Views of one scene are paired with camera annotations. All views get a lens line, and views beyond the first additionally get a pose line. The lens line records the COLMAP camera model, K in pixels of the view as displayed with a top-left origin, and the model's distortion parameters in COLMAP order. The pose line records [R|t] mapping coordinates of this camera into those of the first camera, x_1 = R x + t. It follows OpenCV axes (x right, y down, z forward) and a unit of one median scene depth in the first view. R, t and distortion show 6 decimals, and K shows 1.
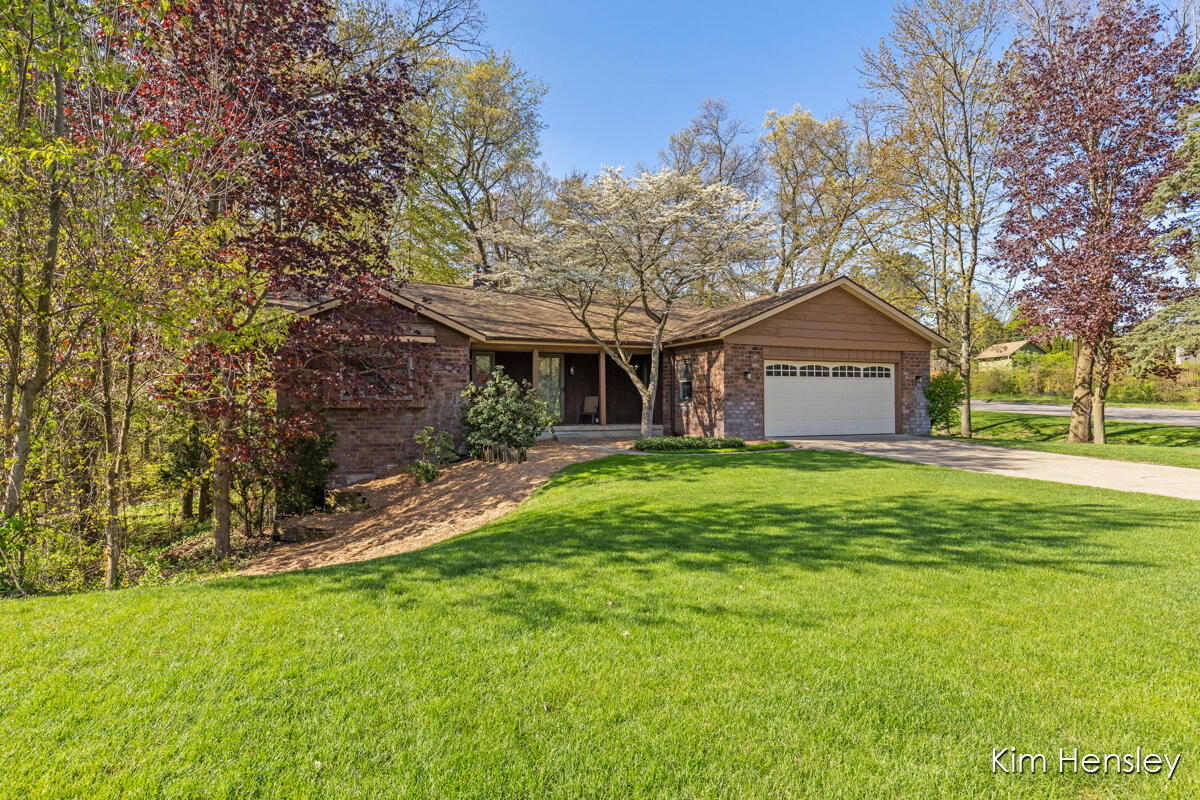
lens RADIAL K [[683.7, 0, 601.2], [0, 683.7, 398.1], [0, 0, 1]] dist [0.002798, 0.000443]
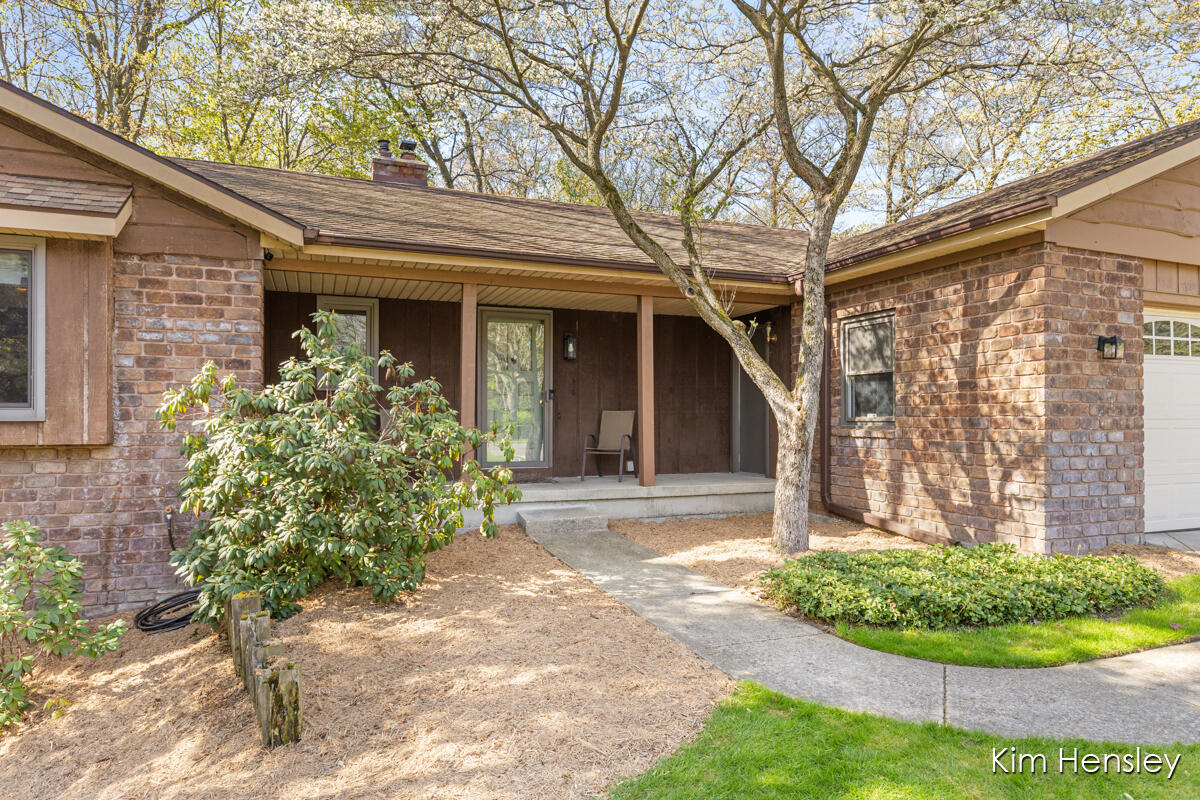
lens RADIAL K [[716.6, 0, 597.6], [0, 716.6, 409.0], [0, 0, 1]] dist [0.001635, 0.000292]
pose [[0.999429, 0.004319, -0.033520, -0.013535], [-0.004363, 0.999990, -0.001243, -0.003249], [0.033514, 0.001389, 0.999437, 0.631076]]
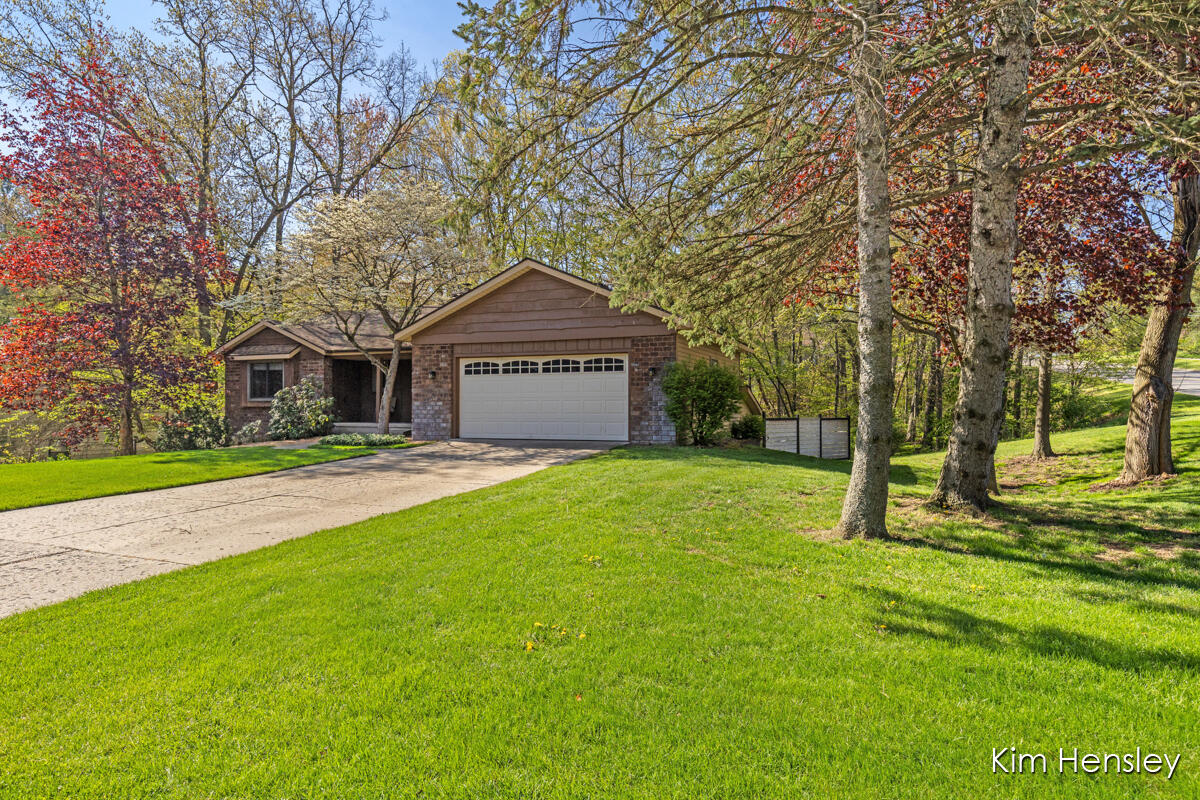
lens RADIAL K [[683.7, 0, 598.1], [0, 683.7, 398.2], [0, 0, 1]] dist [0.002798, 0.000443]
pose [[0.700691, -0.003270, -0.713457, 1.054396], [0.006875, 0.999974, 0.002169, -0.000053], [0.713432, -0.006425, 0.700695, 0.454083]]
